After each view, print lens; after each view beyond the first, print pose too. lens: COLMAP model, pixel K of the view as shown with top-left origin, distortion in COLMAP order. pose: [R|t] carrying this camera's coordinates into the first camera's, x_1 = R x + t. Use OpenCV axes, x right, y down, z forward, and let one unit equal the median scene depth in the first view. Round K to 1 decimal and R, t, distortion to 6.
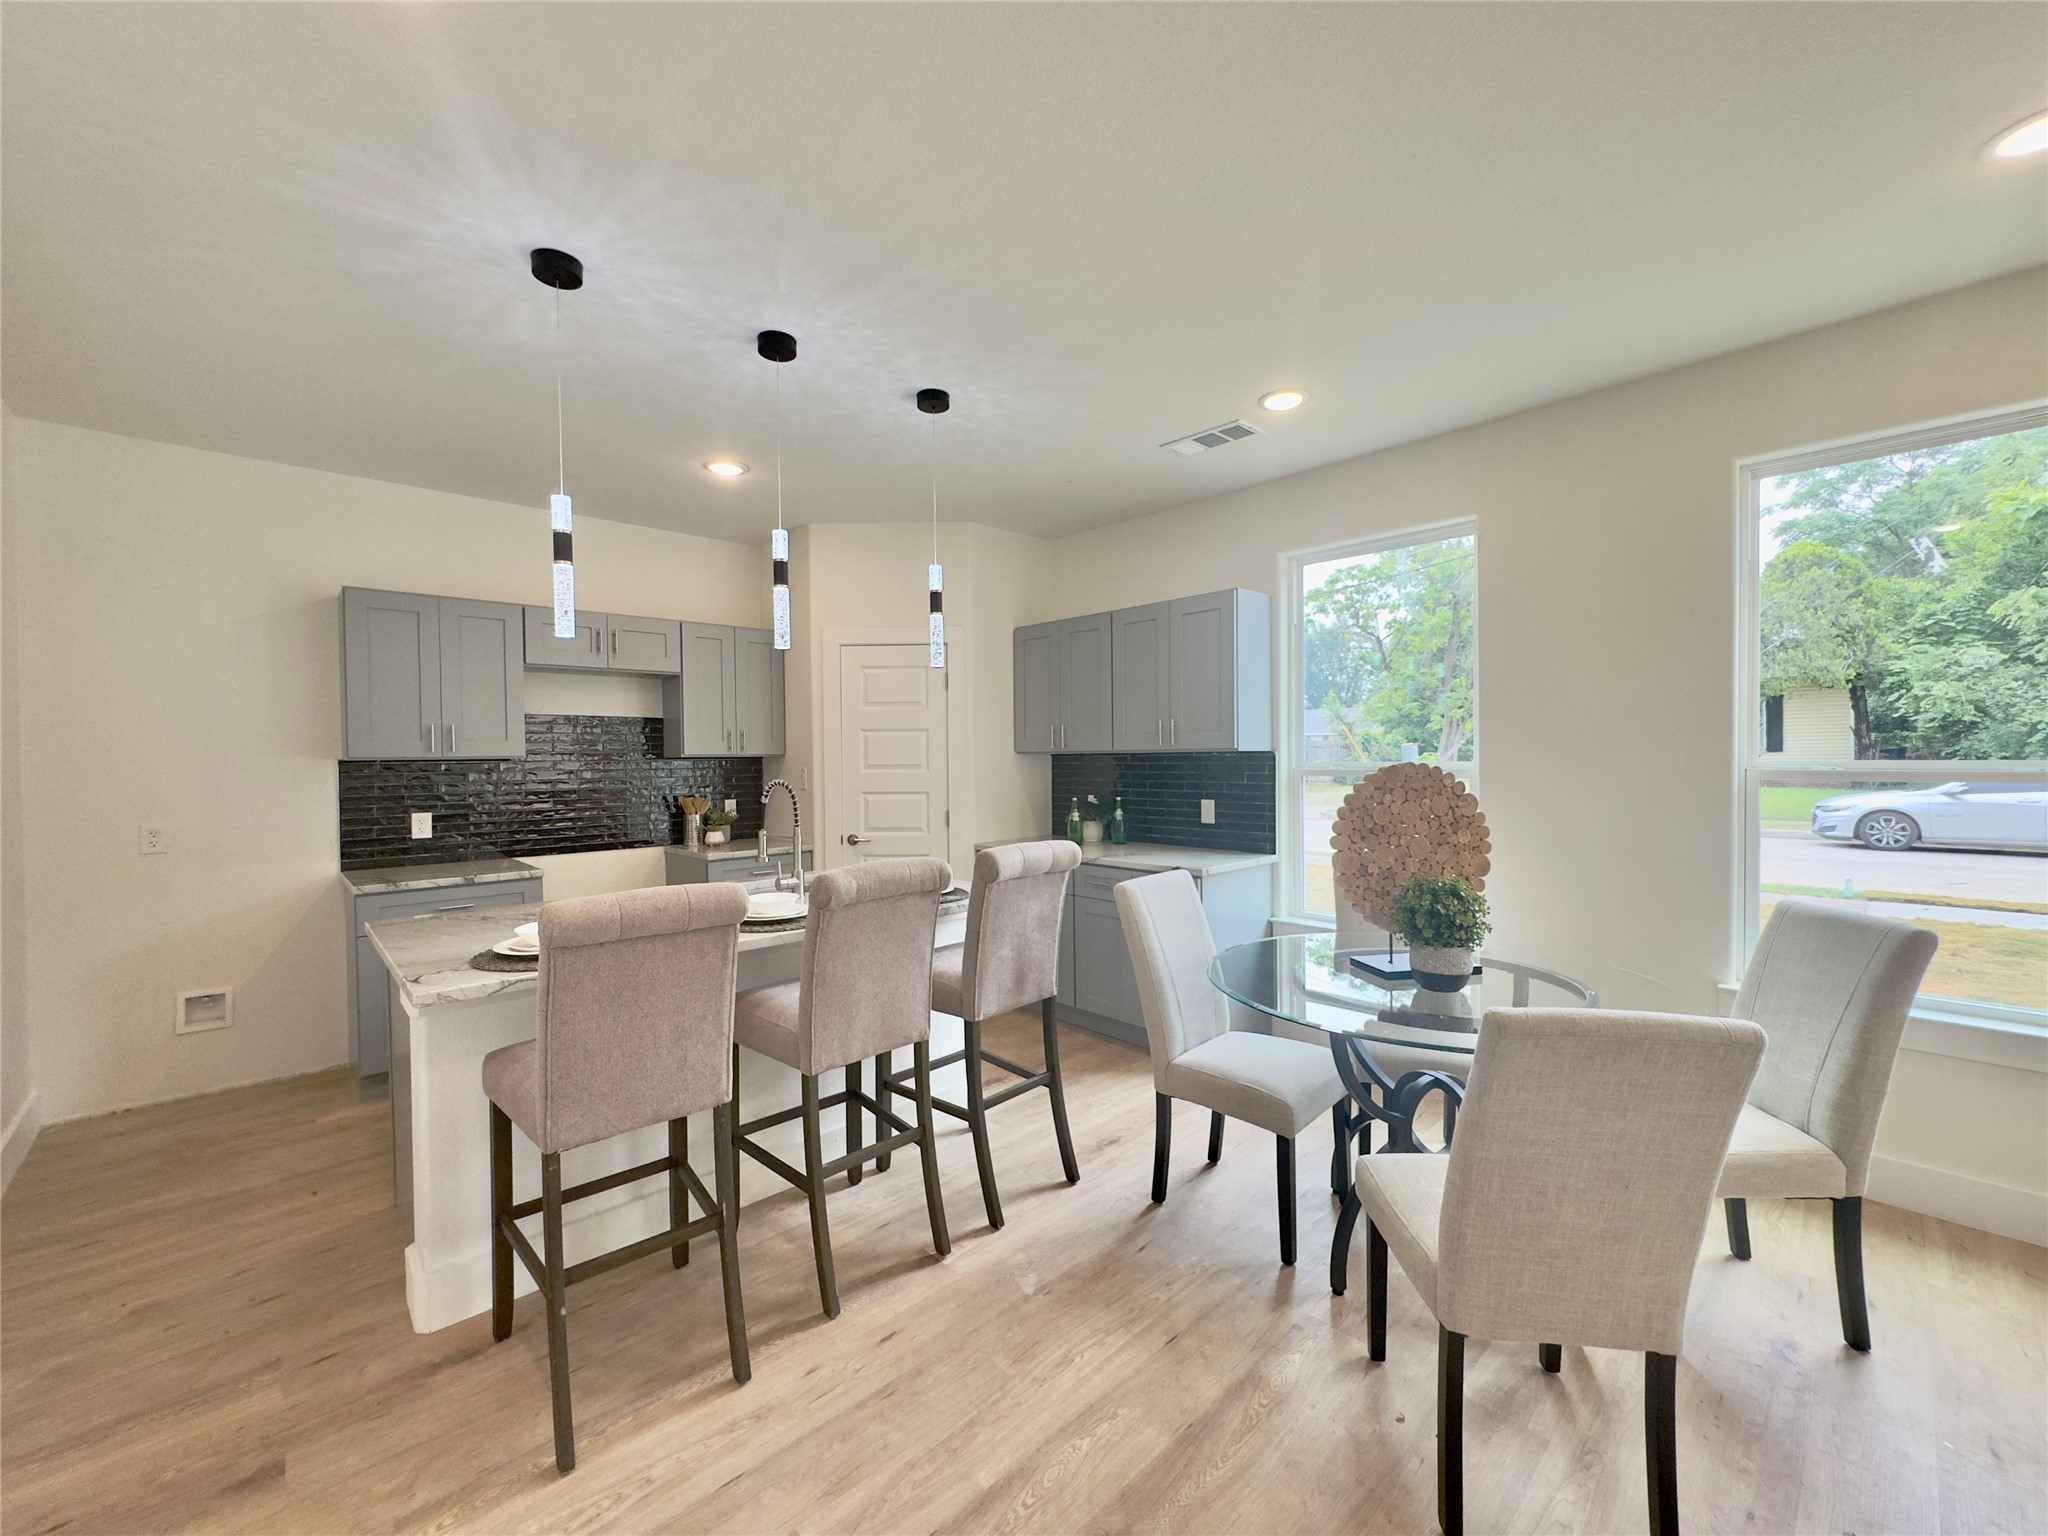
lens RADIAL K [[829.0, 0, 1024.0], [0, 829.0, 768.0], [0, 0, 1]] dist [0.002525, -0.000004]
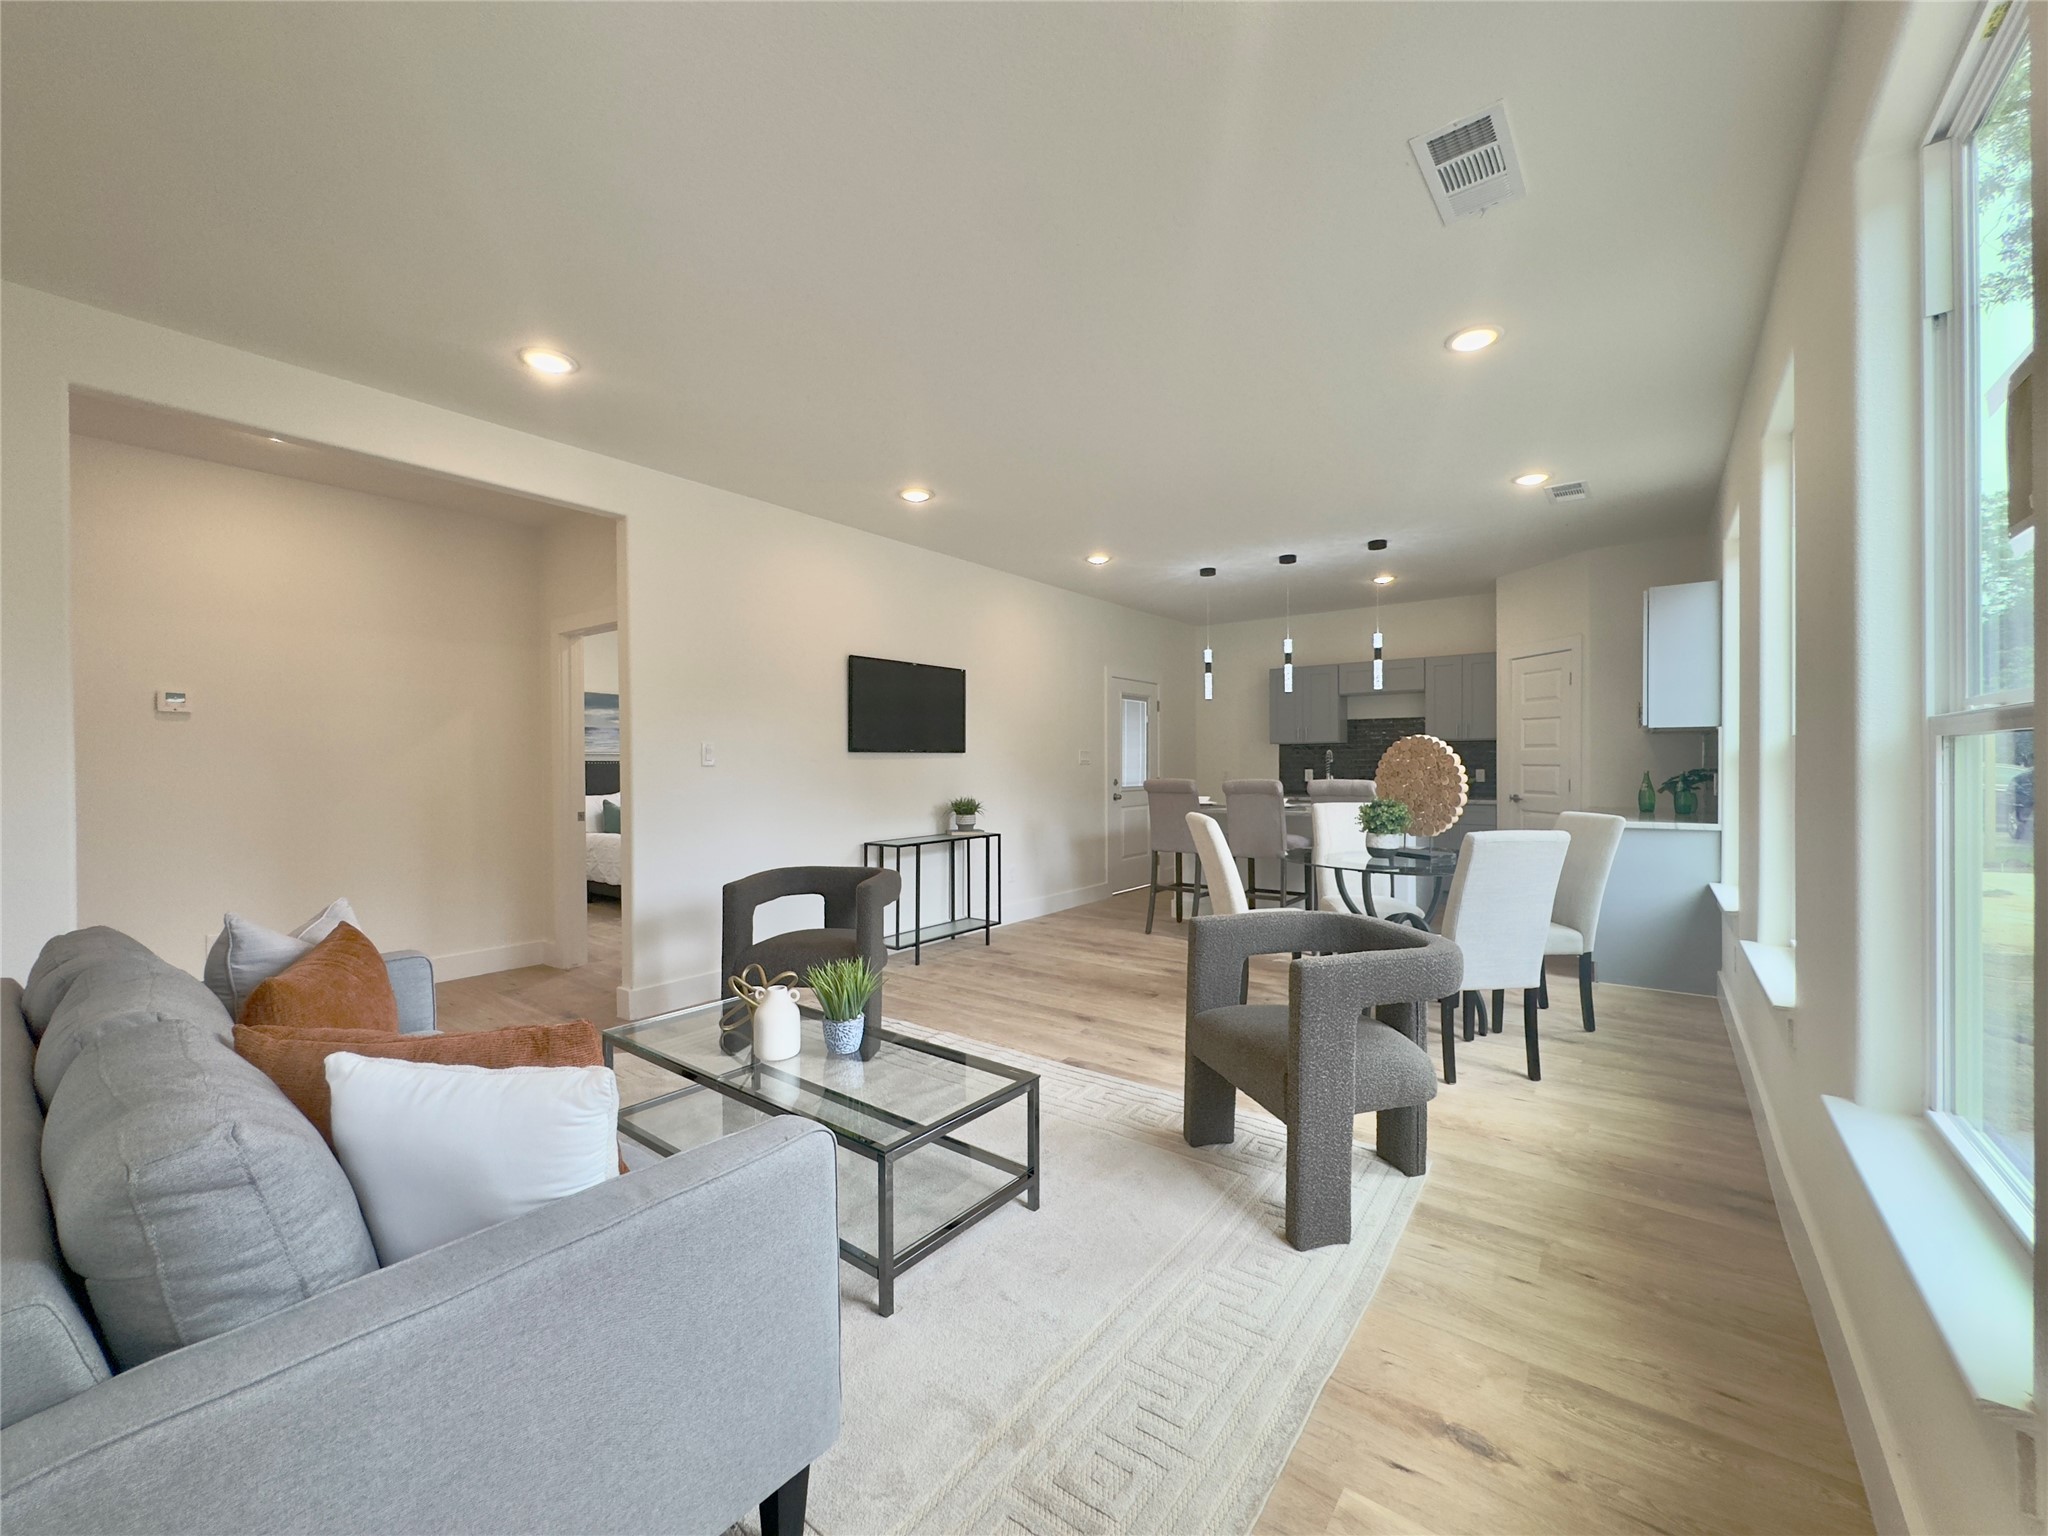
lens RADIAL K [[818.1, 0, 1024.0], [0, 818.1, 768.0], [0, 0, 1]] dist [-0.003709, -0.000151]
pose [[0.163713, 0.018640, -0.986332, 1.199675], [-0.010072, 0.999801, 0.017223, 0.023678], [0.986457, 0.007115, 0.163868, -0.054741]]
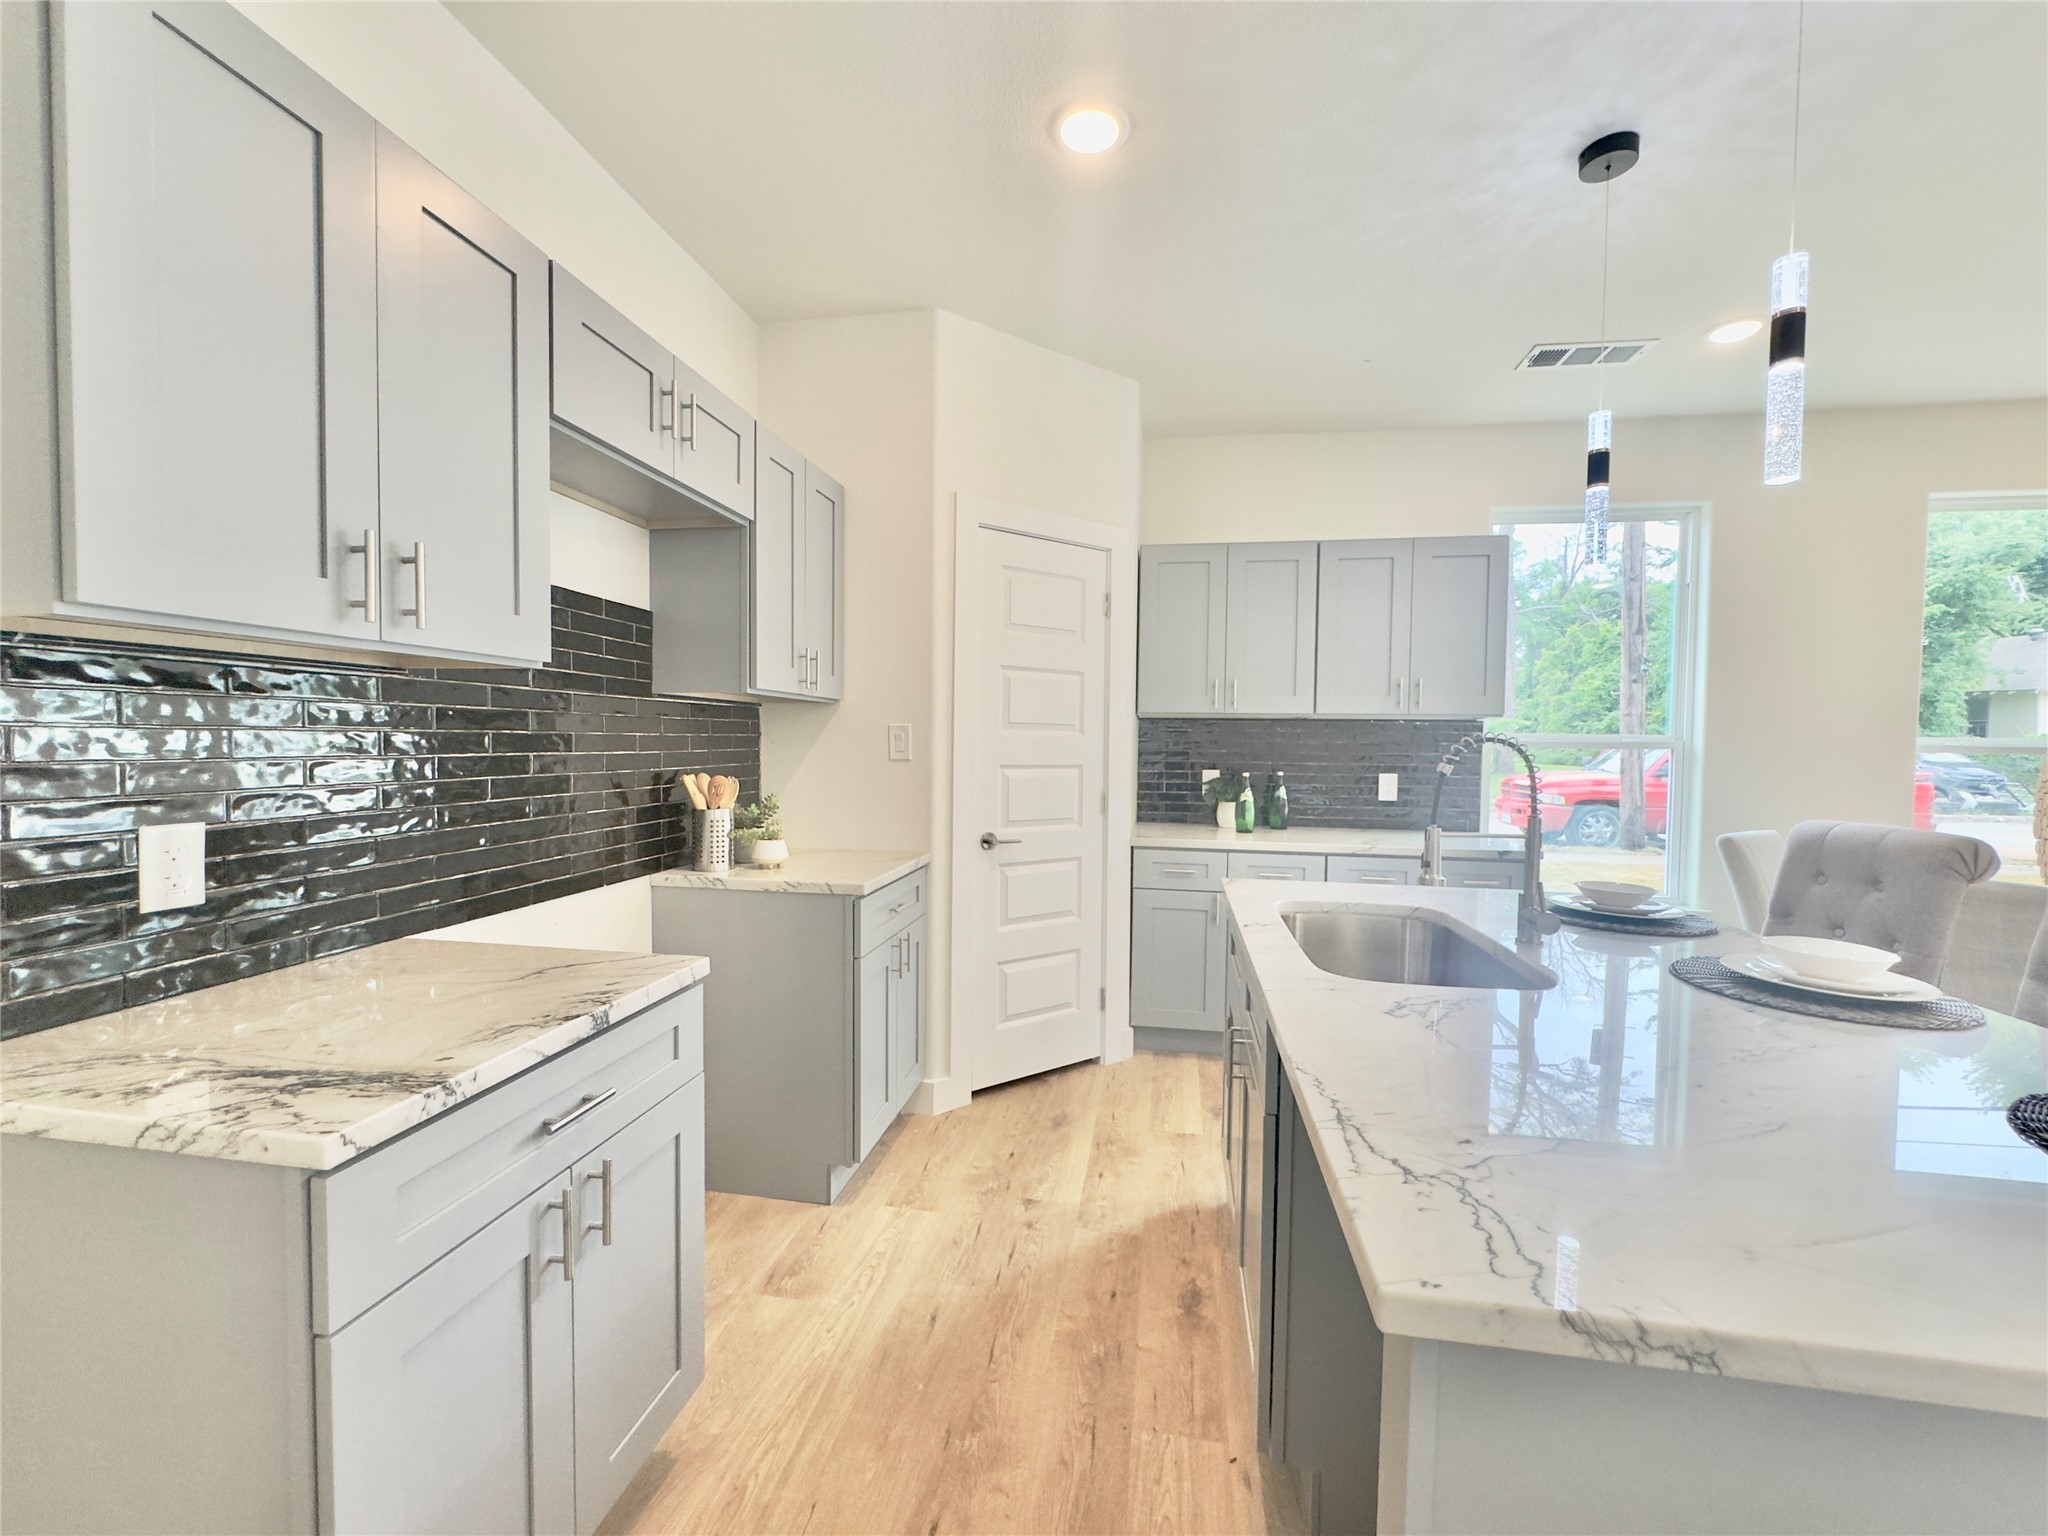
lens RADIAL K [[824.3, 0, 1024.0], [0, 824.3, 768.0], [0, 0, 1]] dist [-0.002050, -0.000148]
pose [[0.794866, 0.001306, 0.606784, -0.661673], [-0.011841, 0.999841, 0.013359, 0.026769], [-0.606670, -0.017803, 0.794755, 0.578641]]
